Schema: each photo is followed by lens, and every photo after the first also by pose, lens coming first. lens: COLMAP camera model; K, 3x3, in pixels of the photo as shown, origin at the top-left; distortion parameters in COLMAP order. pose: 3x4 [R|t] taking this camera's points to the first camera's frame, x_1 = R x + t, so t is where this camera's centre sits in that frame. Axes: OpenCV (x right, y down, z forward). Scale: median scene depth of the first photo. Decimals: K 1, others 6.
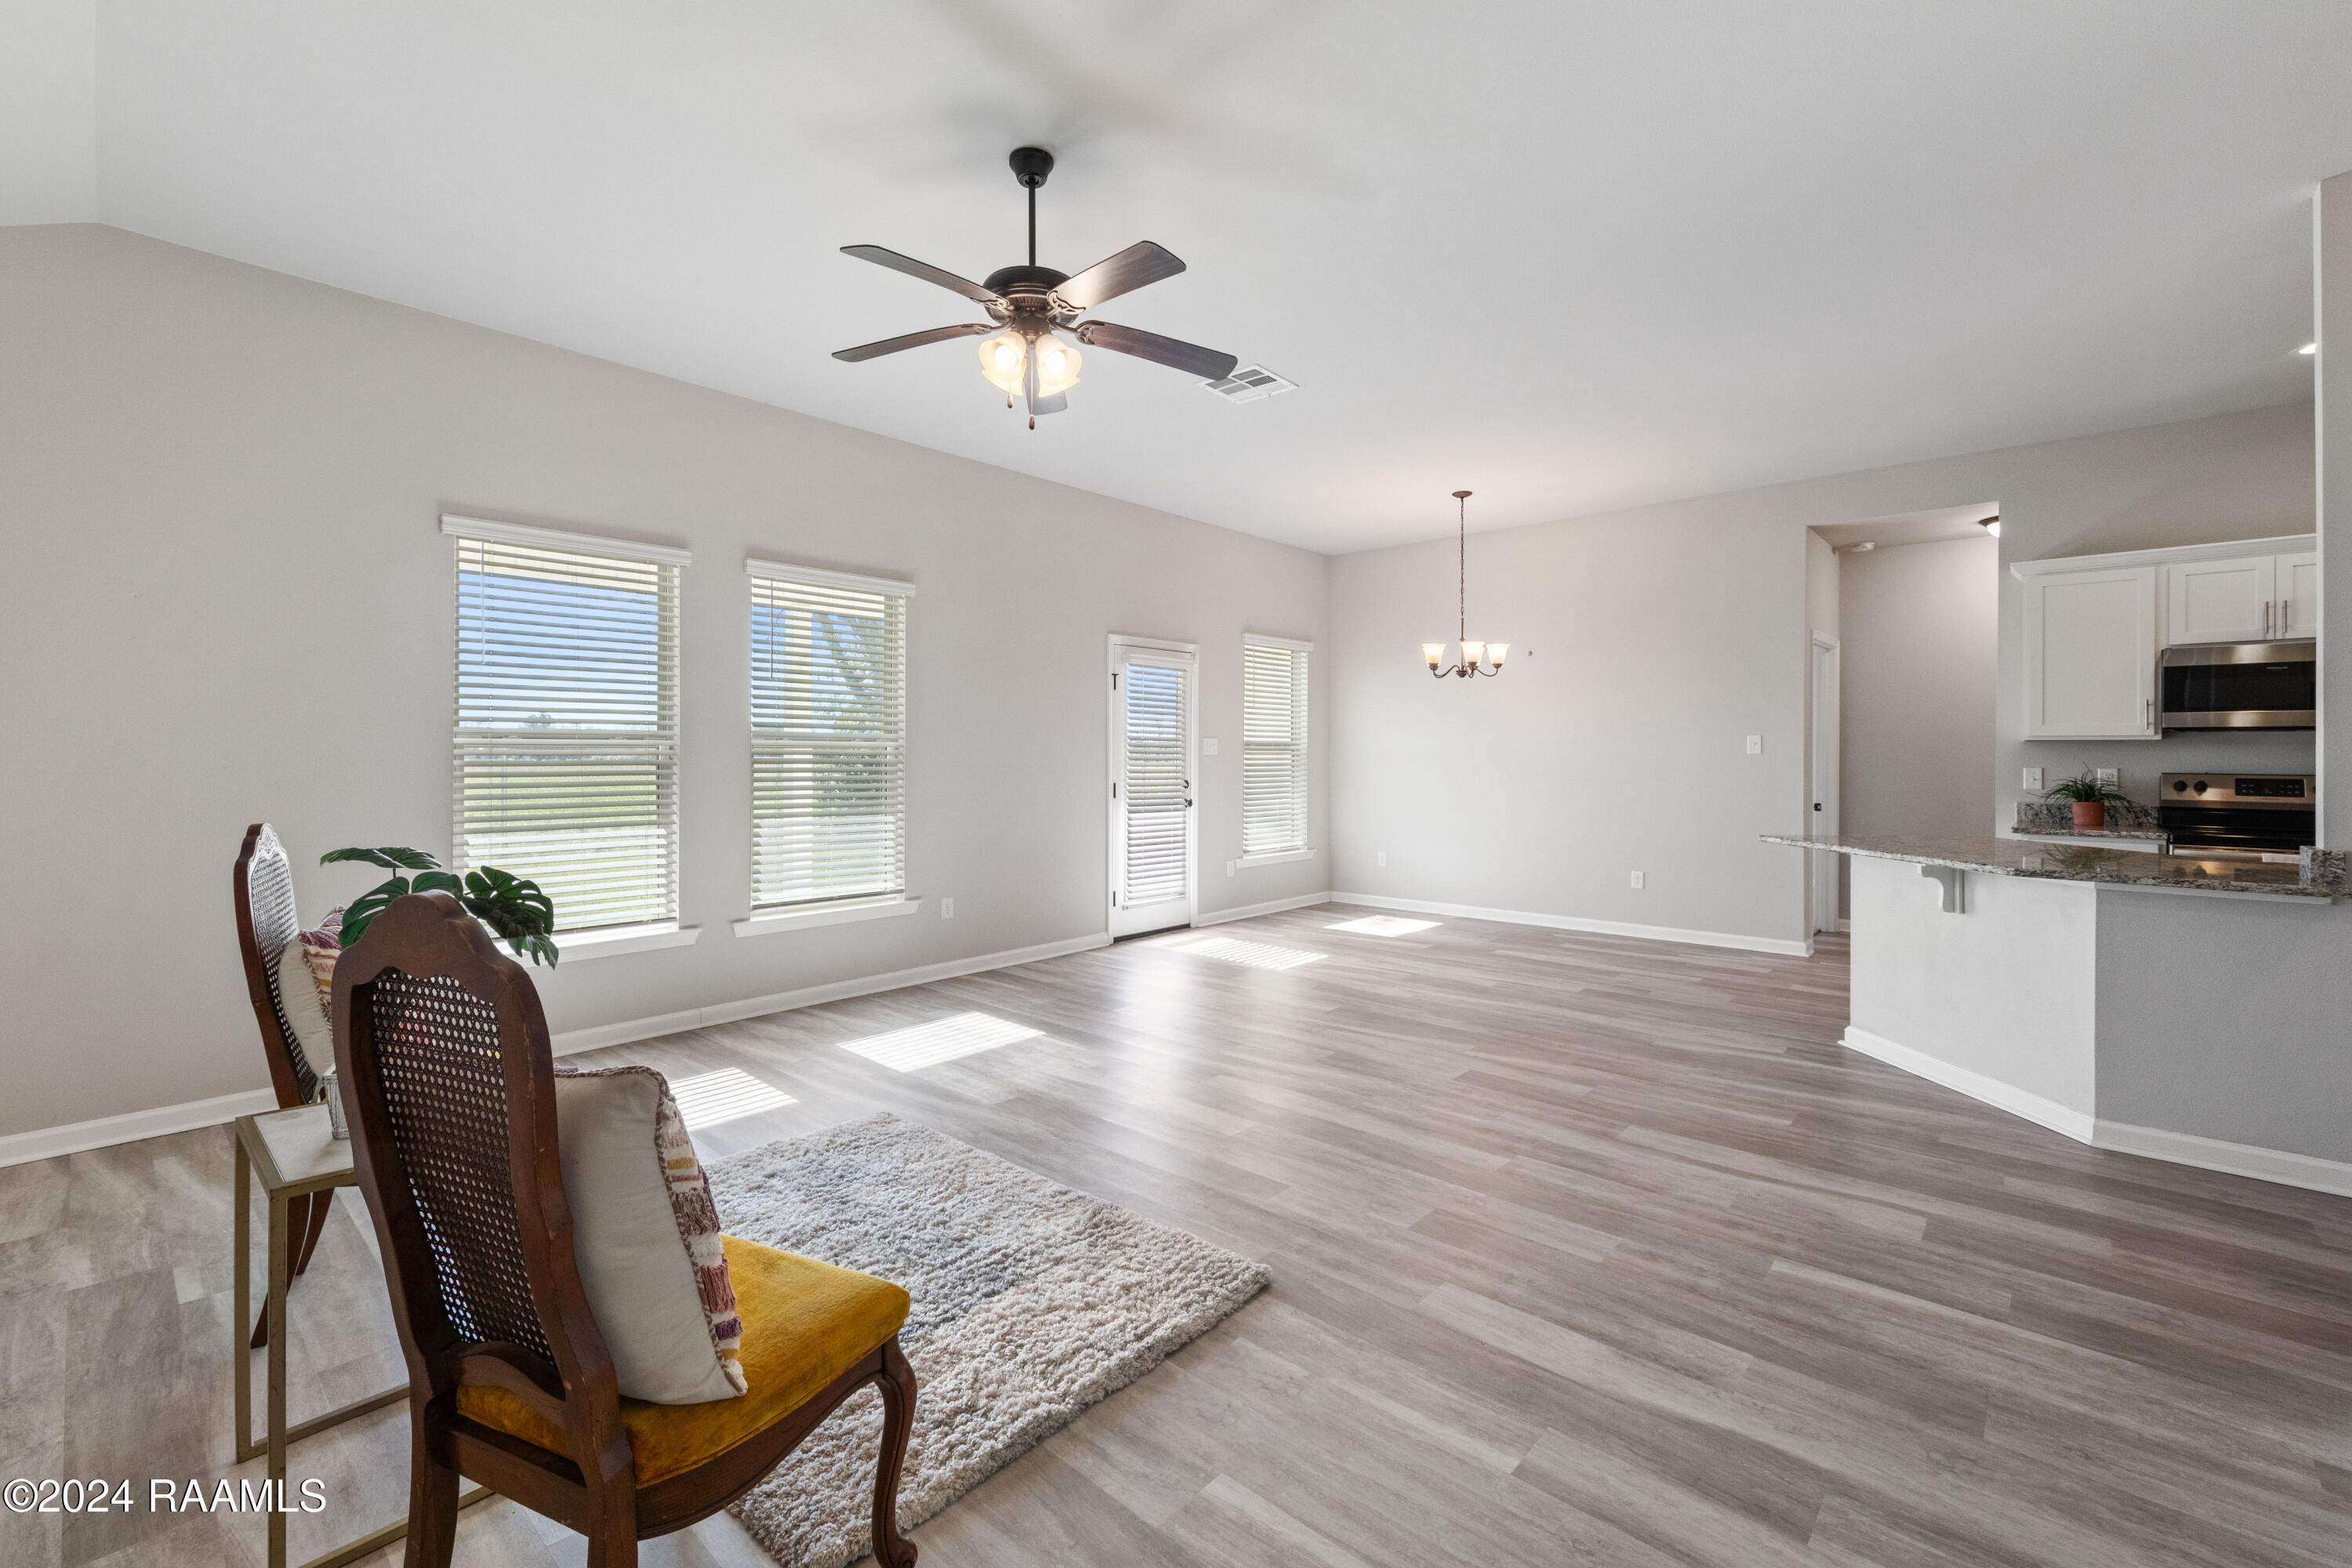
lens RADIAL K [[991.8, 0, 1156.2], [0, 991.8, 755.0], [0, 0, 1]] dist [0.001834, 0.000091]
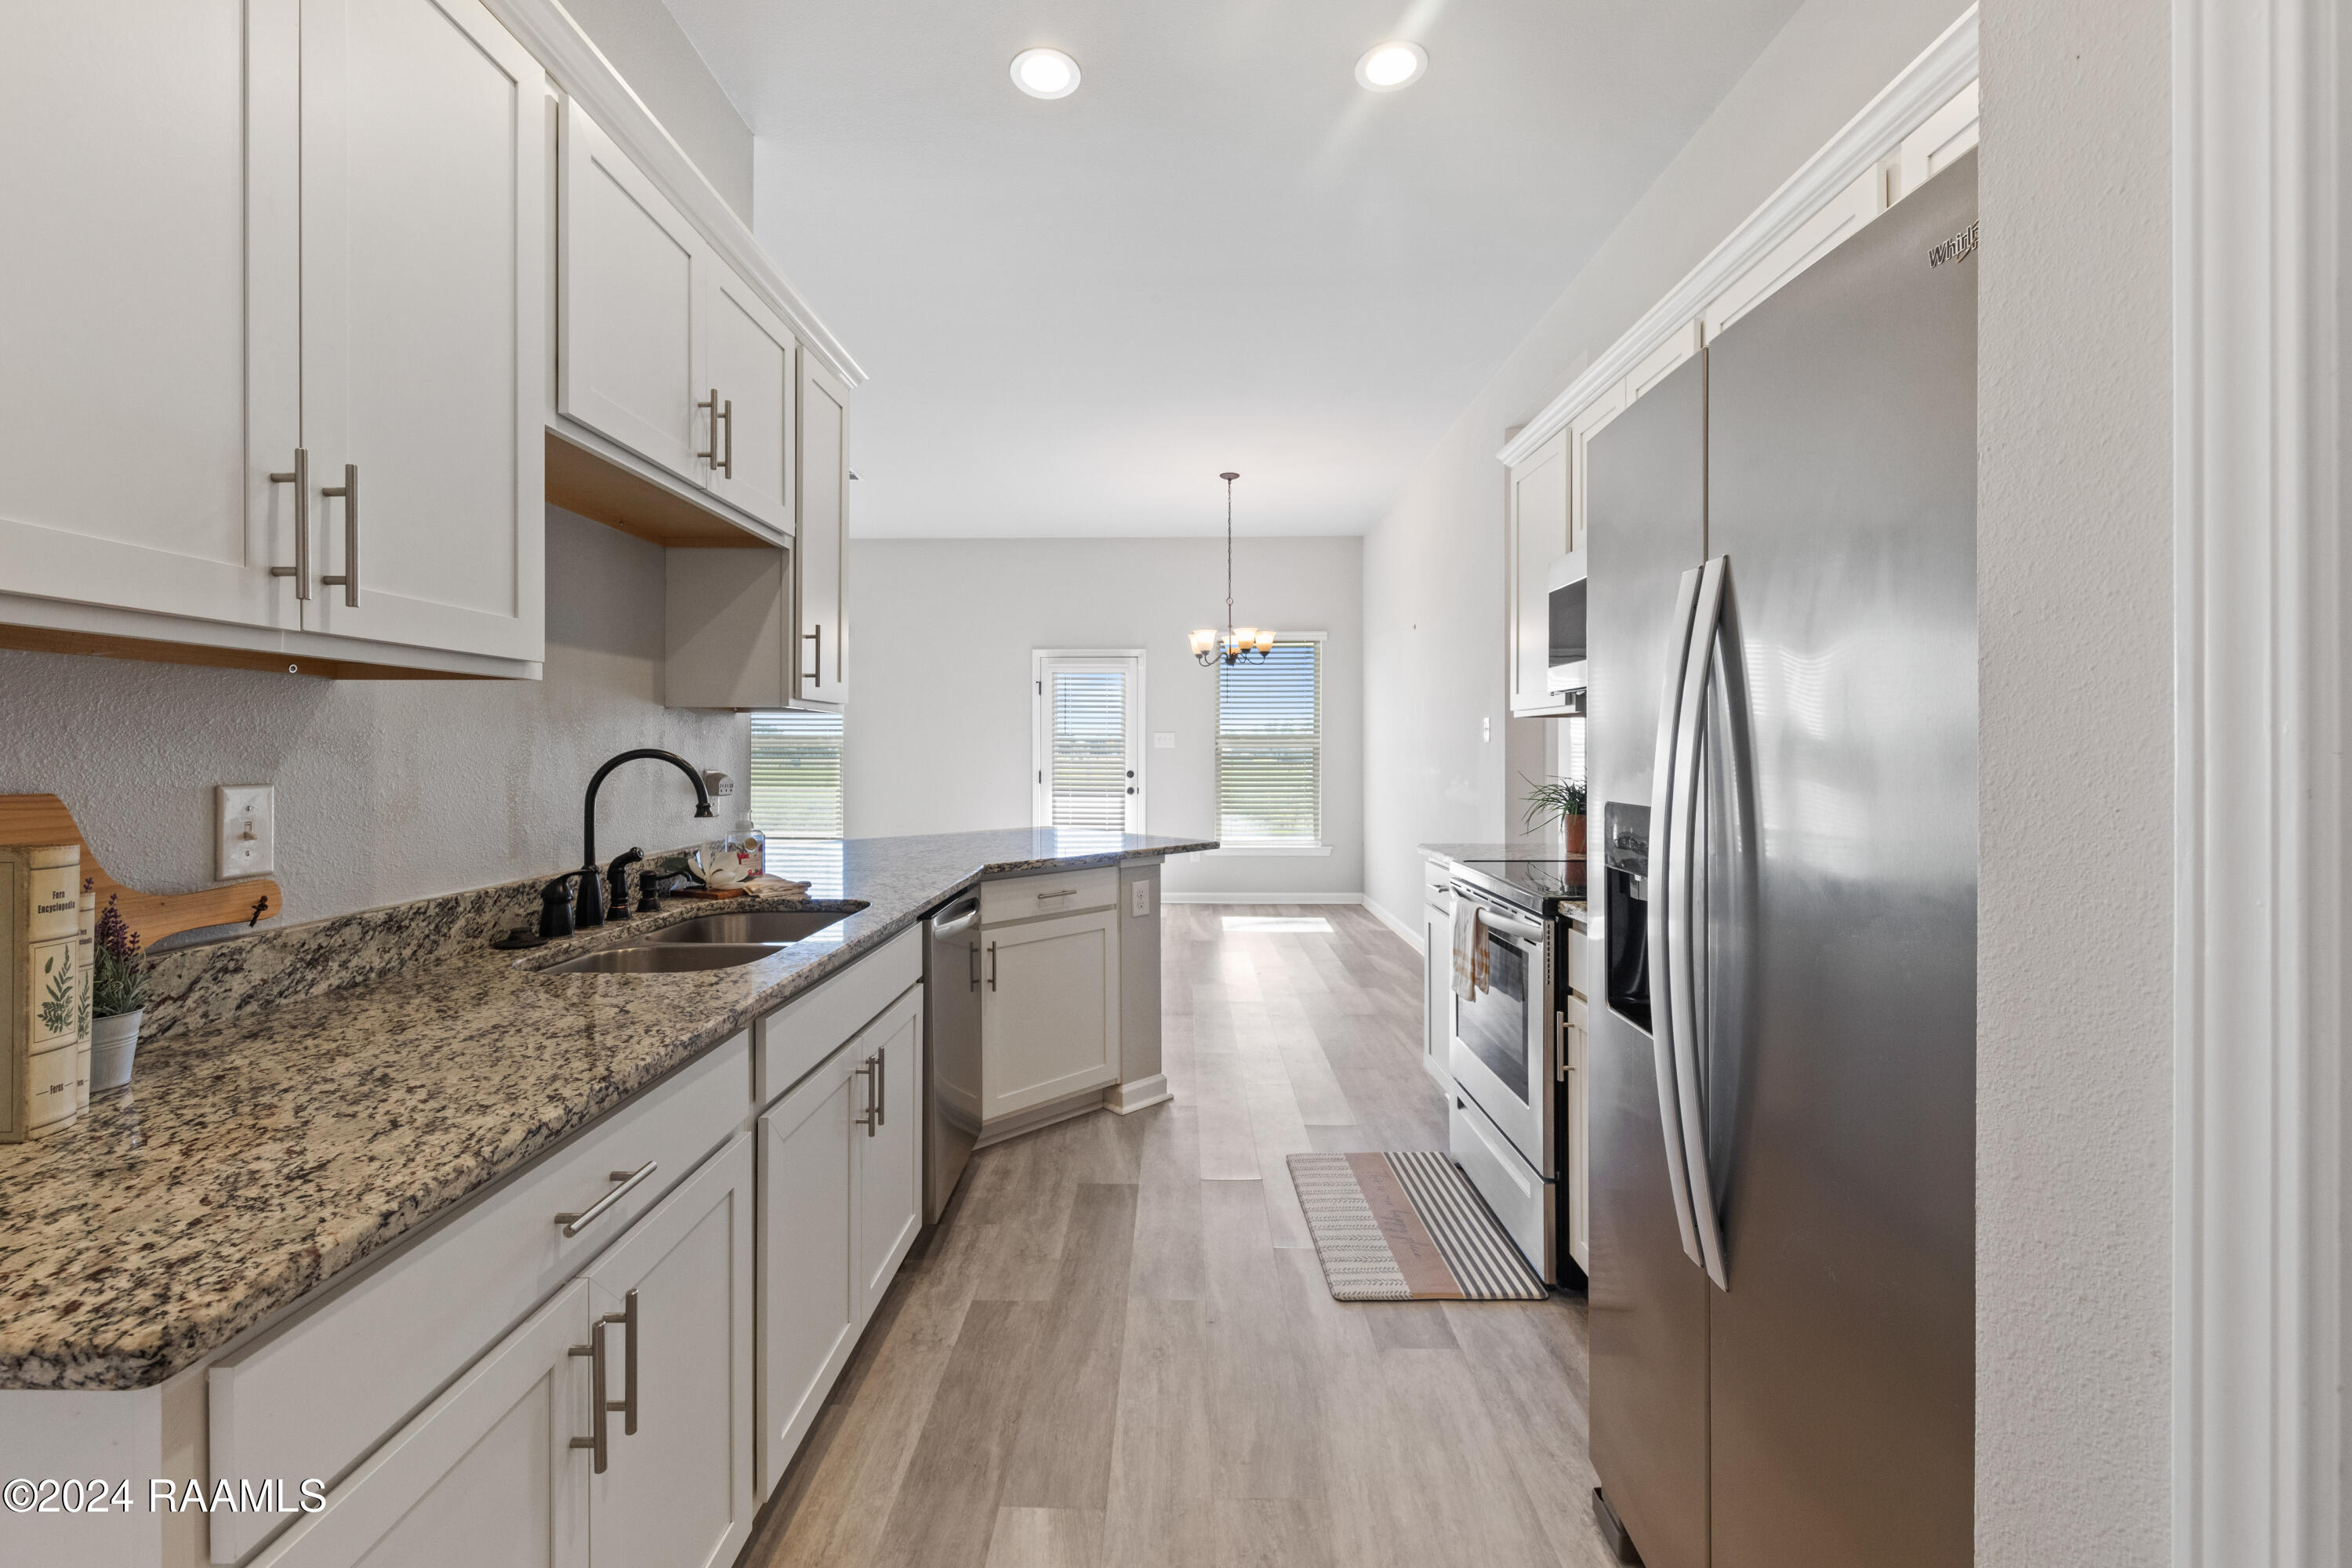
lens RADIAL K [[991.8, 0, 1156.2], [0, 991.8, 755.0], [0, 0, 1]] dist [0.001834, 0.000091]
pose [[0.666476, -0.005517, -0.745506, 1.603374], [0.001648, 0.999981, -0.005927, 0.026159], [0.745524, 0.002722, 0.666473, 0.486259]]
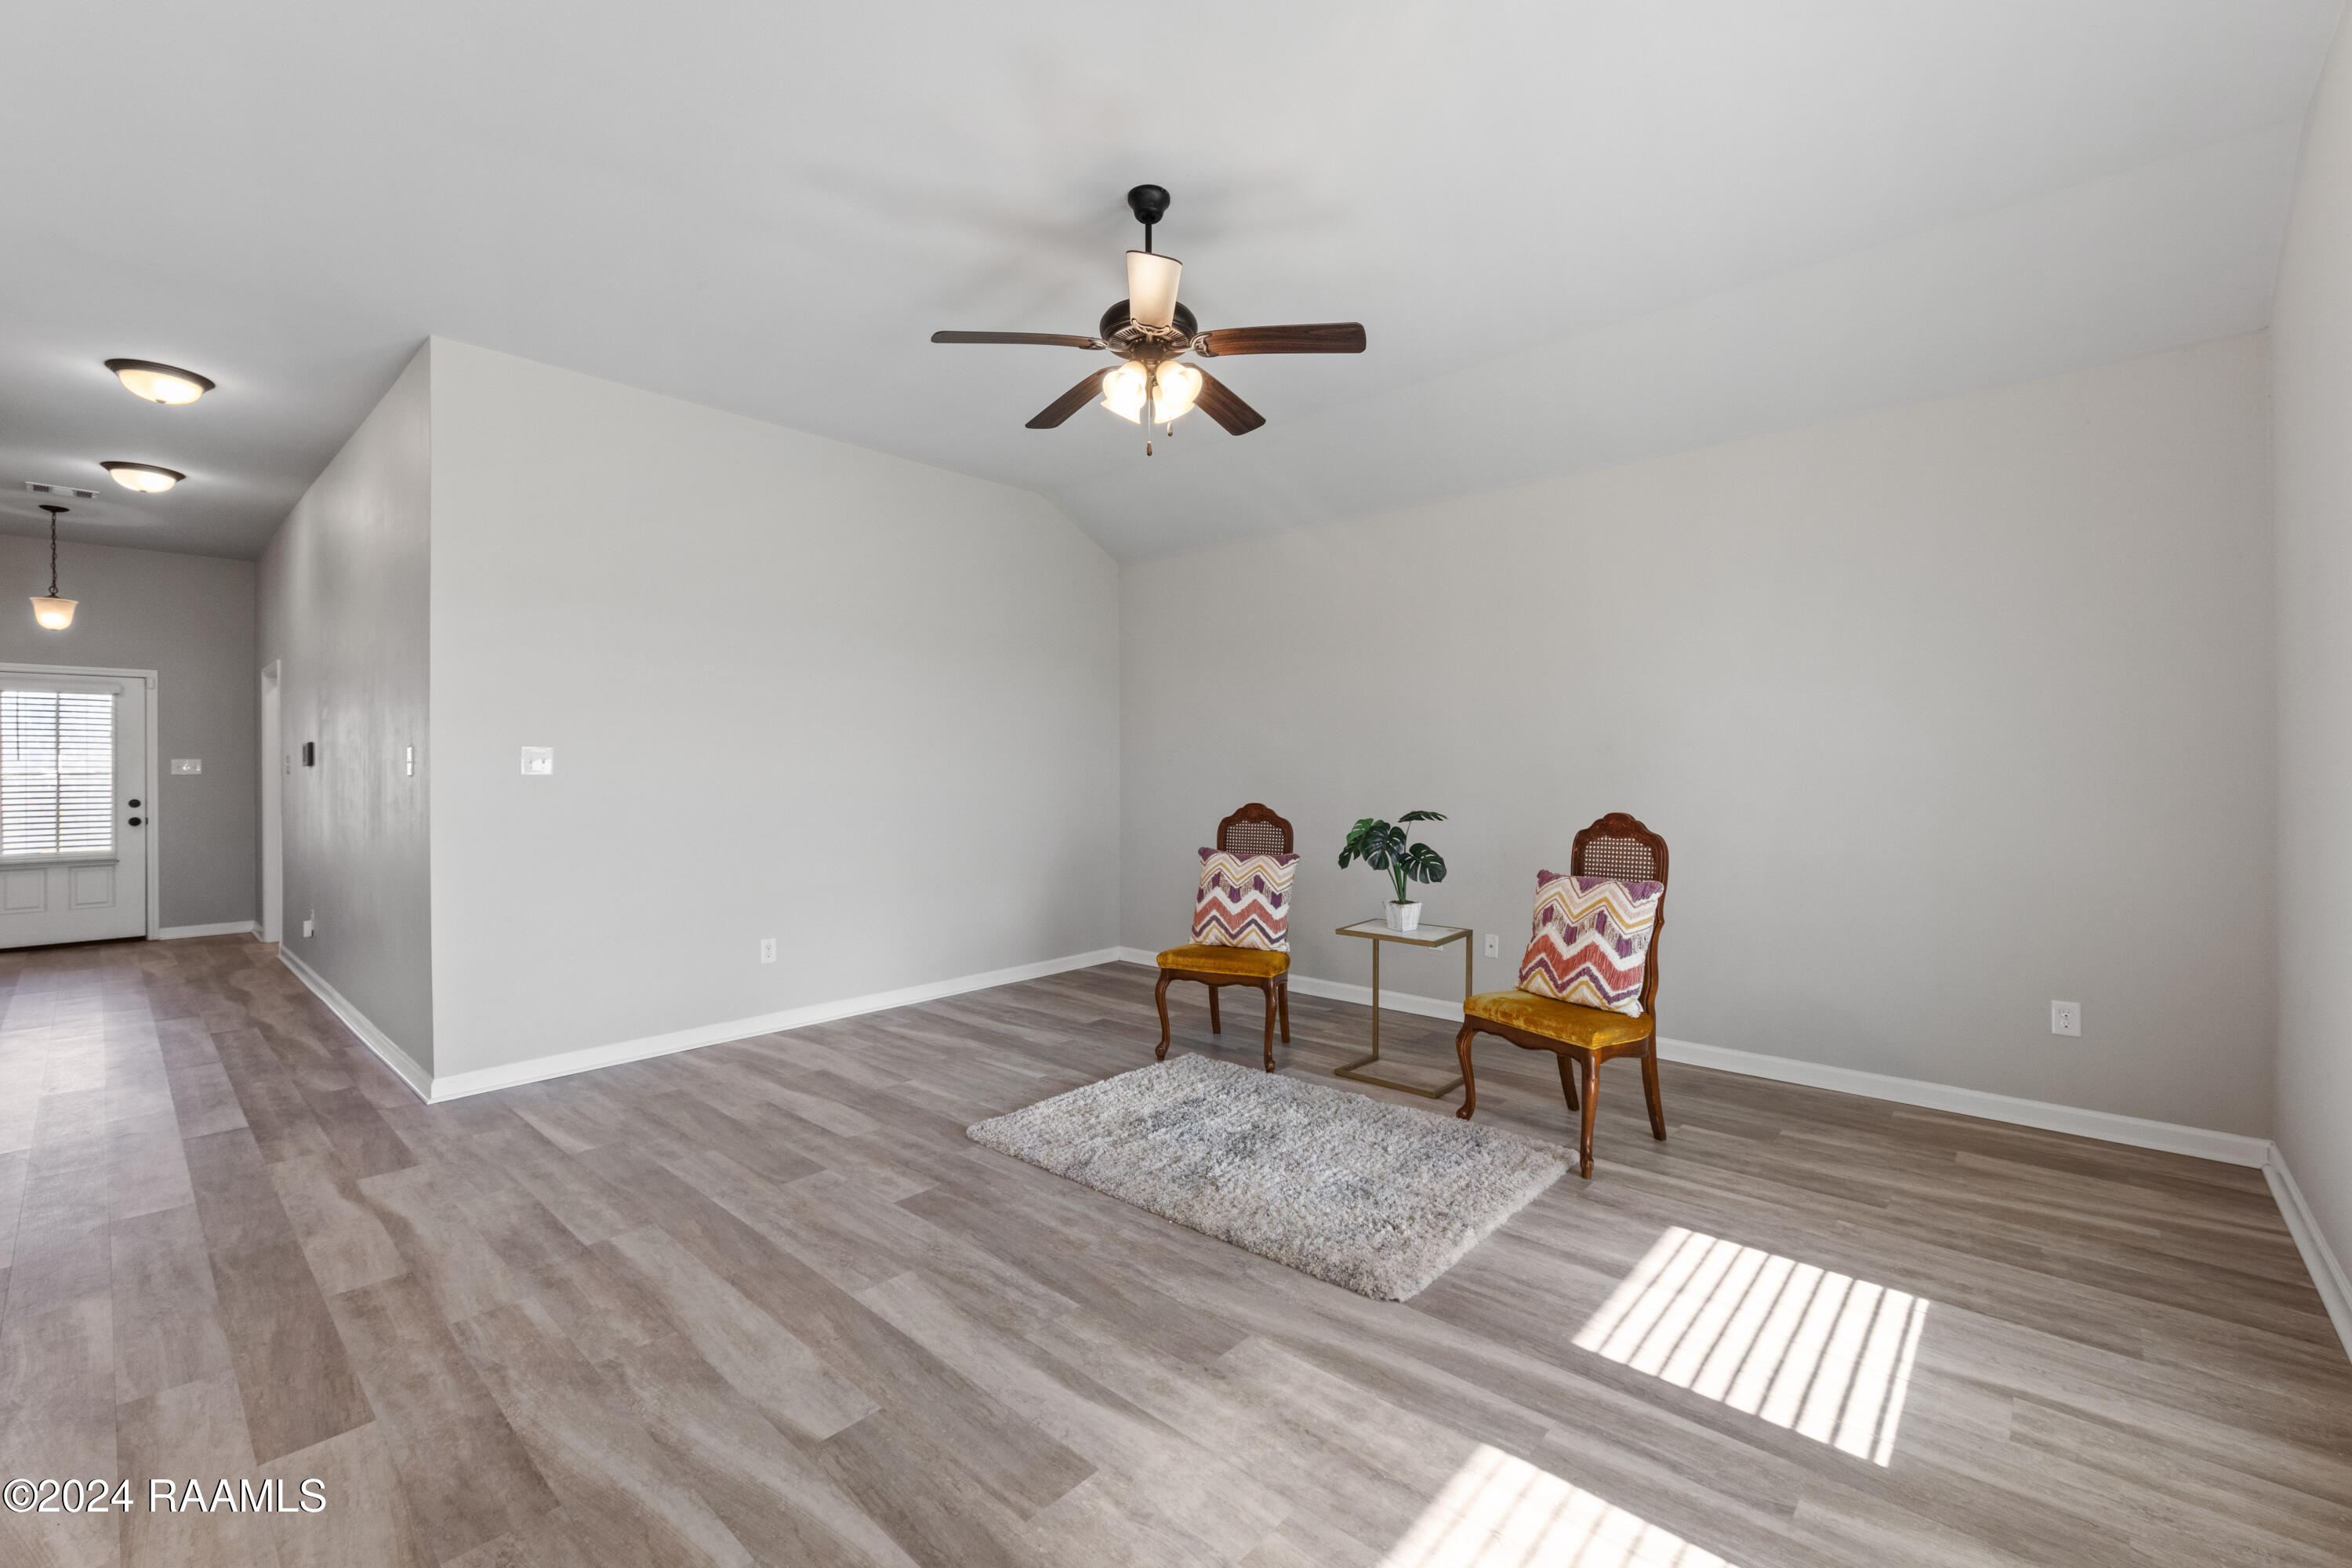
lens RADIAL K [[983.4, 0, 1176.4], [0, 983.4, 769.0], [0, 0, 1]] dist [0.003286, 0.000025]
pose [[-0.999832, 0.002874, -0.018083, -0.098853], [0.002872, 0.999996, 0.000117, -0.002213], [0.018083, 0.000065, -0.999836, 1.477895]]
